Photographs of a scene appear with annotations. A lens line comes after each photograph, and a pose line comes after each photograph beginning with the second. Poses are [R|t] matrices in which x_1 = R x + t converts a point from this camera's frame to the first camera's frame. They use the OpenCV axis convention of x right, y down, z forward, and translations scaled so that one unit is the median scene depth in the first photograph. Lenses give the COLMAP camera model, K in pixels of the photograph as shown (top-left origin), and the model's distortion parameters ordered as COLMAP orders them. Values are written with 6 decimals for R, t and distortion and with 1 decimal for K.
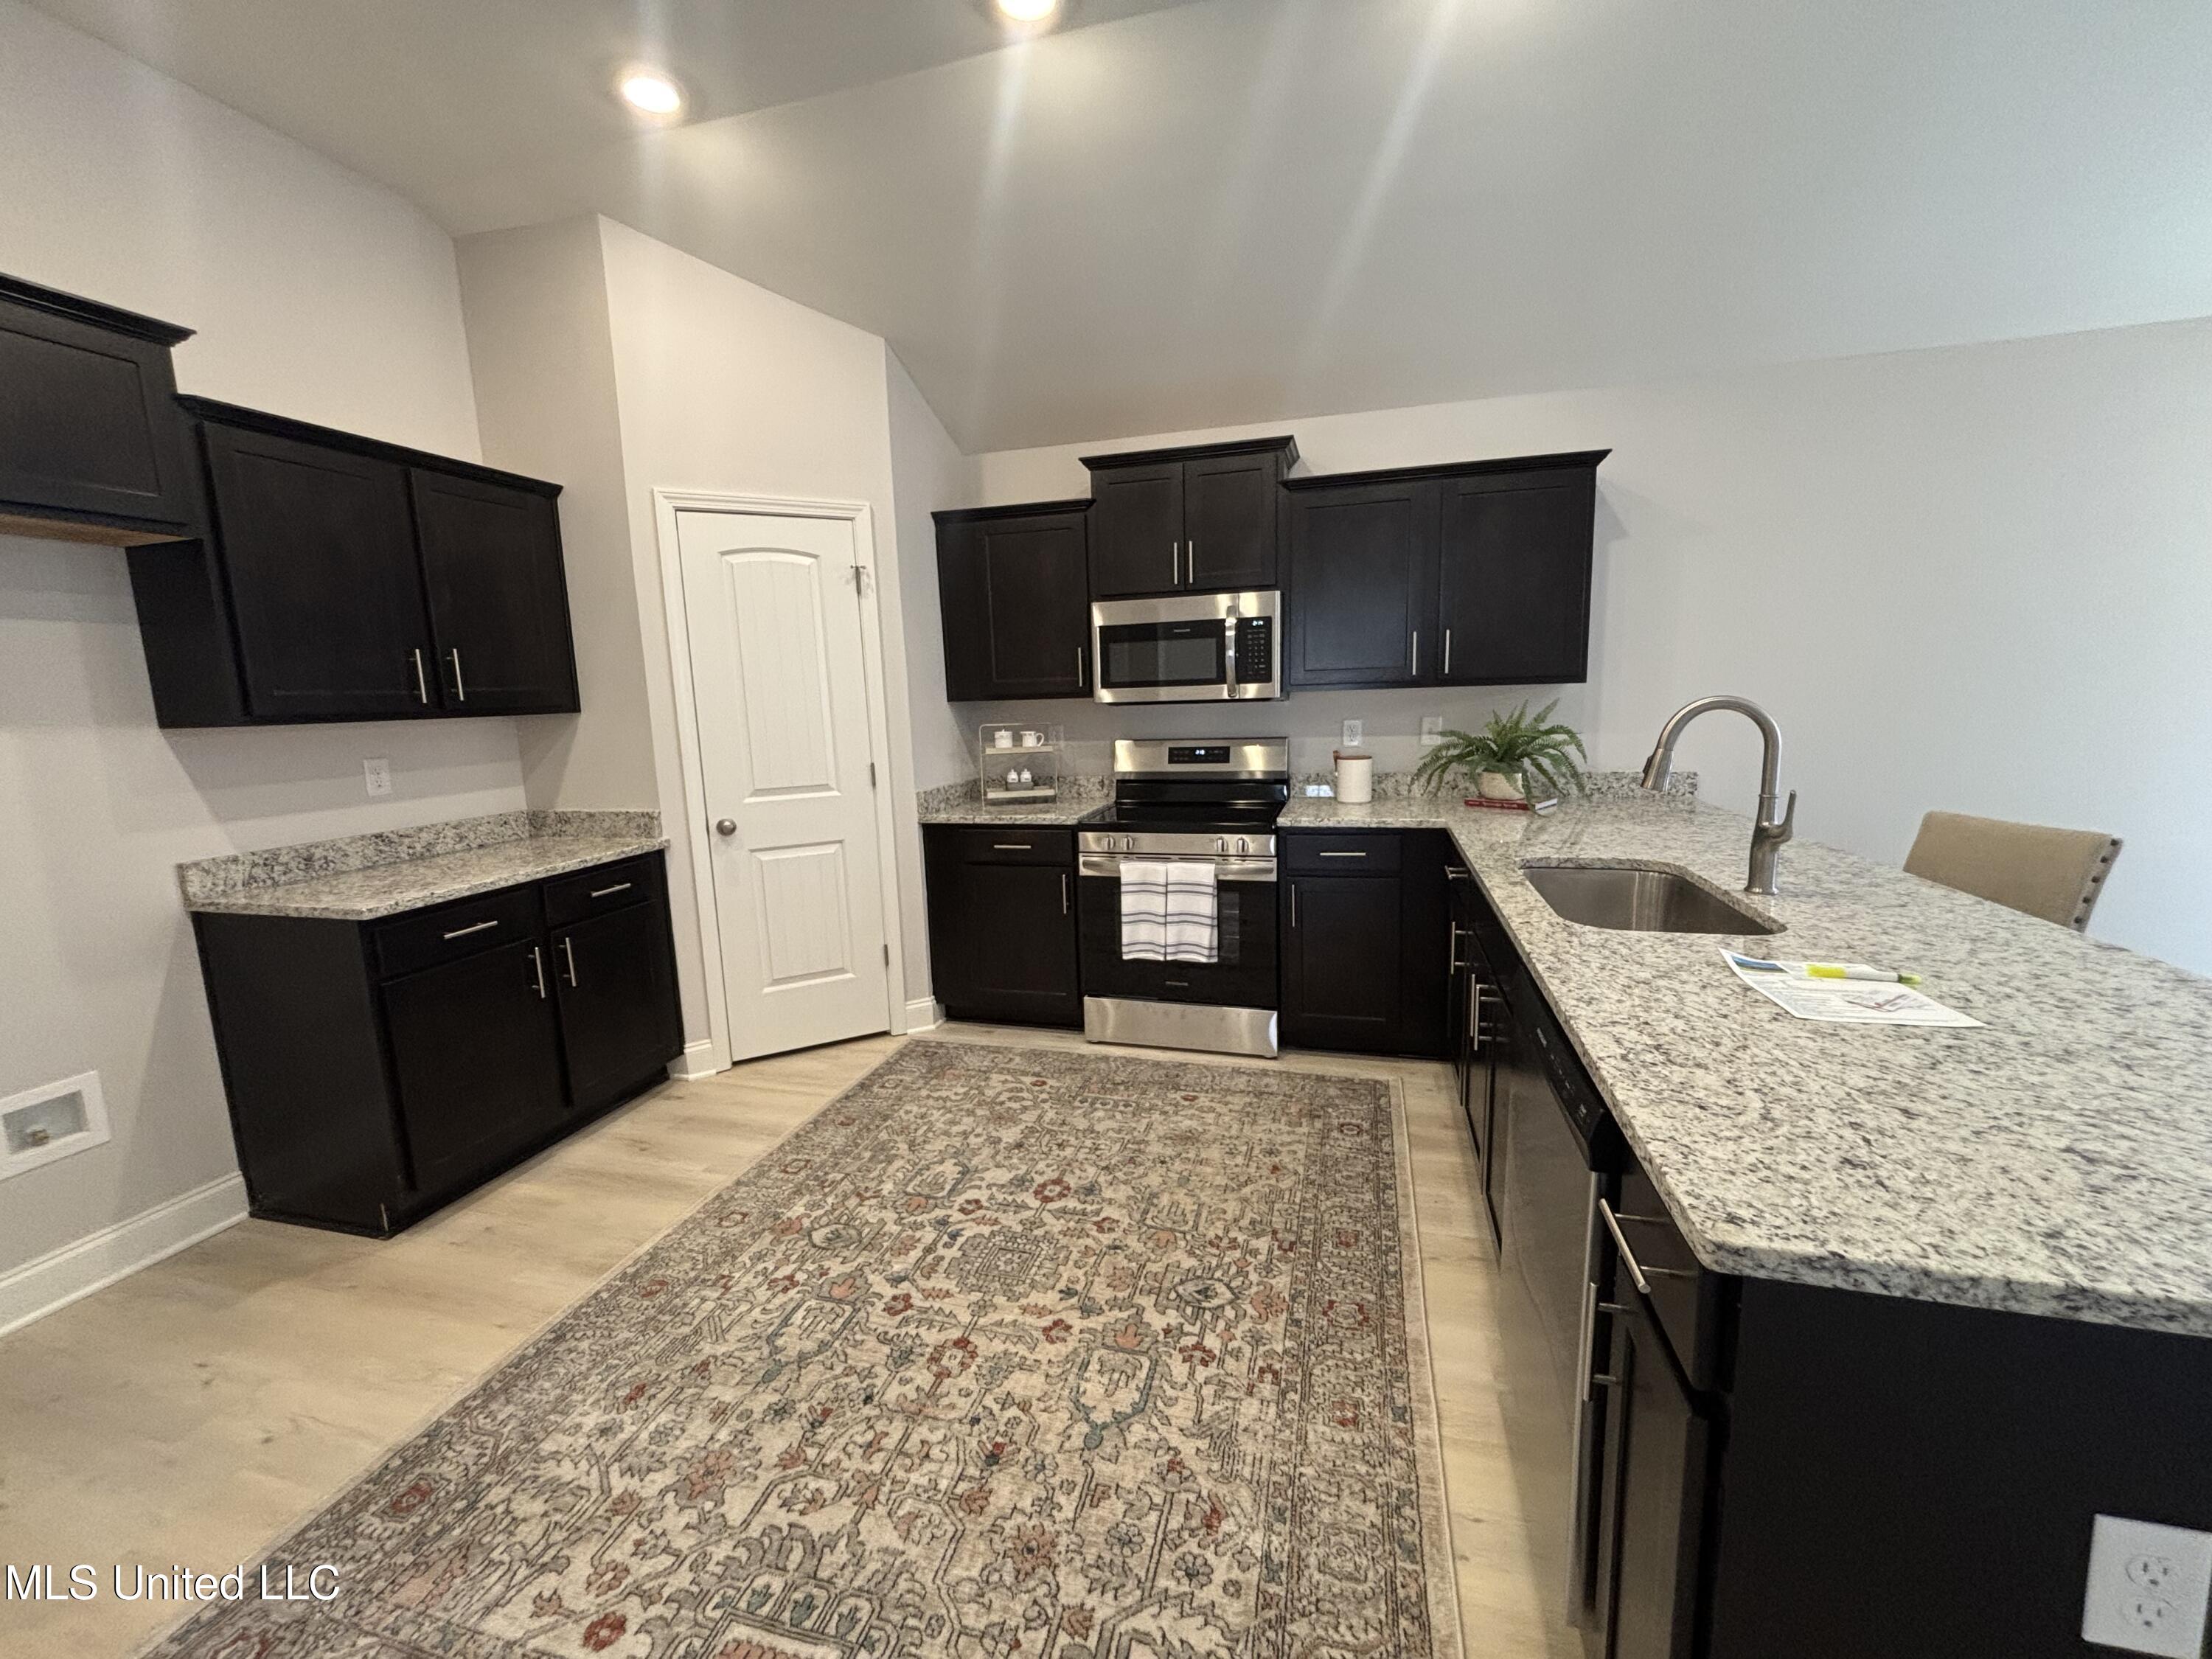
lens RADIAL K [[896.6, 0, 1104.5], [0, 896.6, 823.6], [0, 0, 1]] dist [-0.002157, 0.000123]
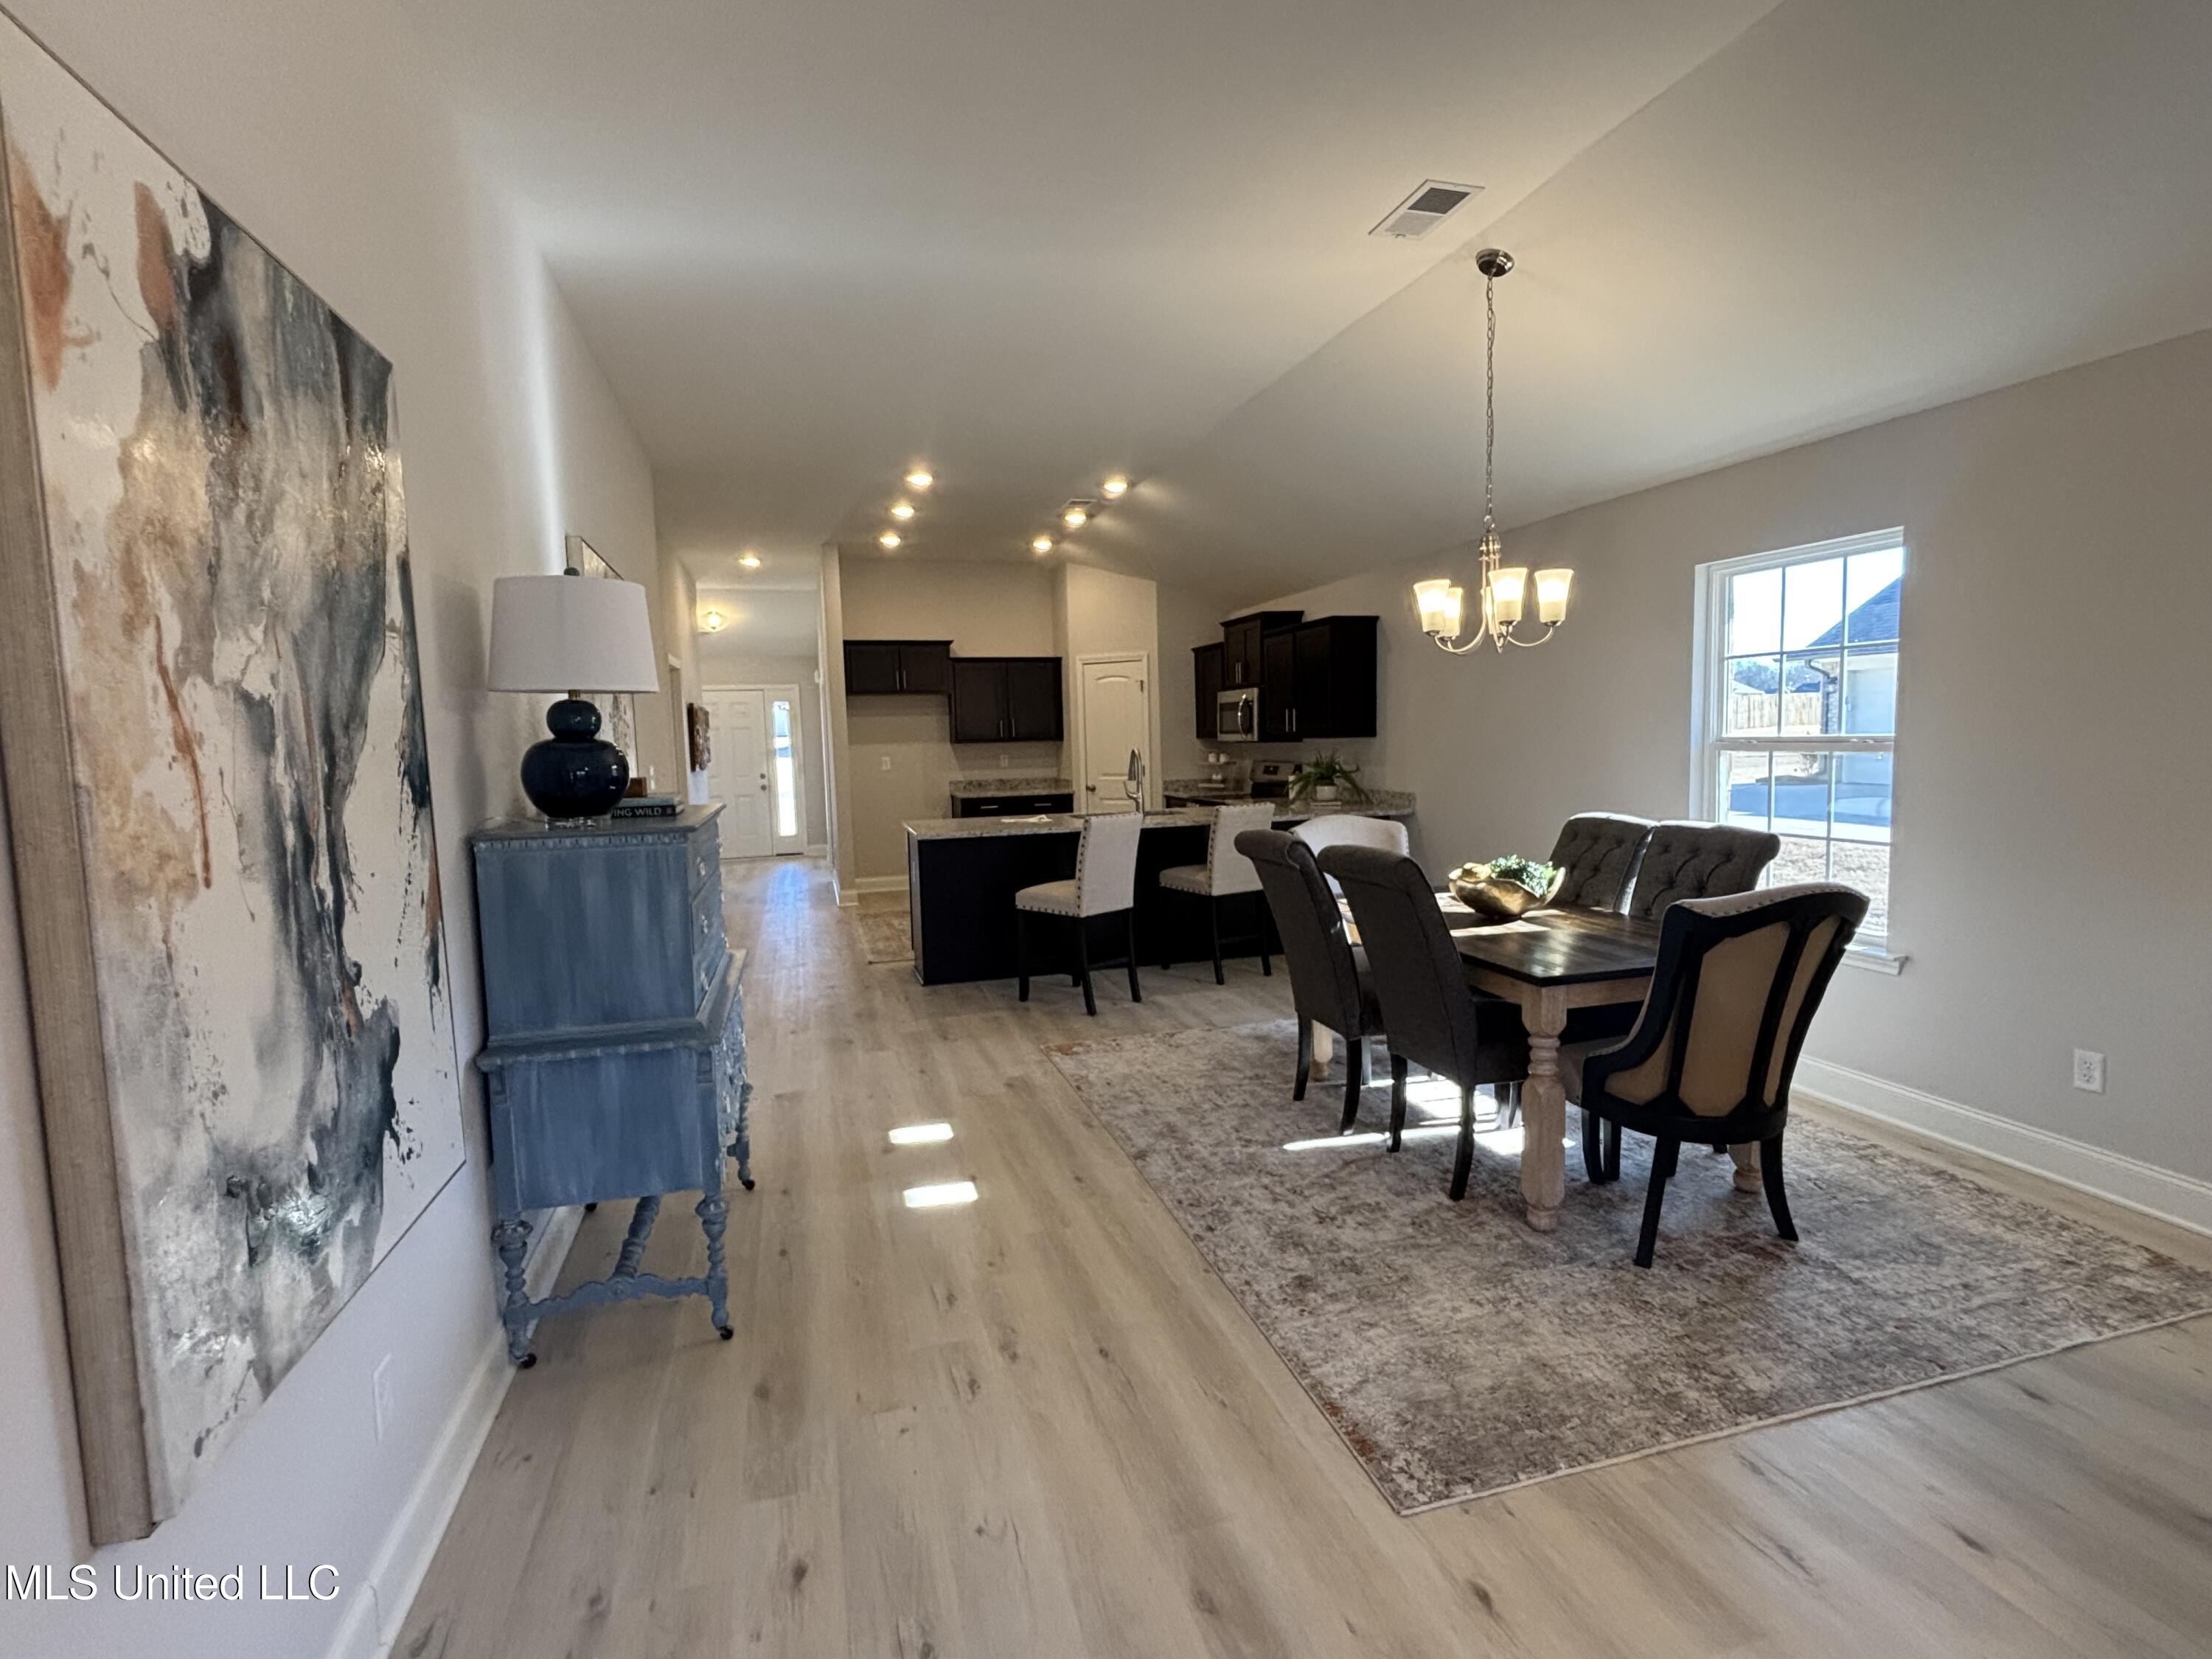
lens RADIAL K [[1059.0, 0, 1092.5], [0, 1059.0, 826.1], [0, 0, 1]] dist [-0.000612, -0.024134]
pose [[0.514056, 0.093435, -0.852653, 2.340858], [-0.119131, 0.992192, 0.036903, -0.000053], [0.849444, 0.082607, 0.521173, -0.577254]]
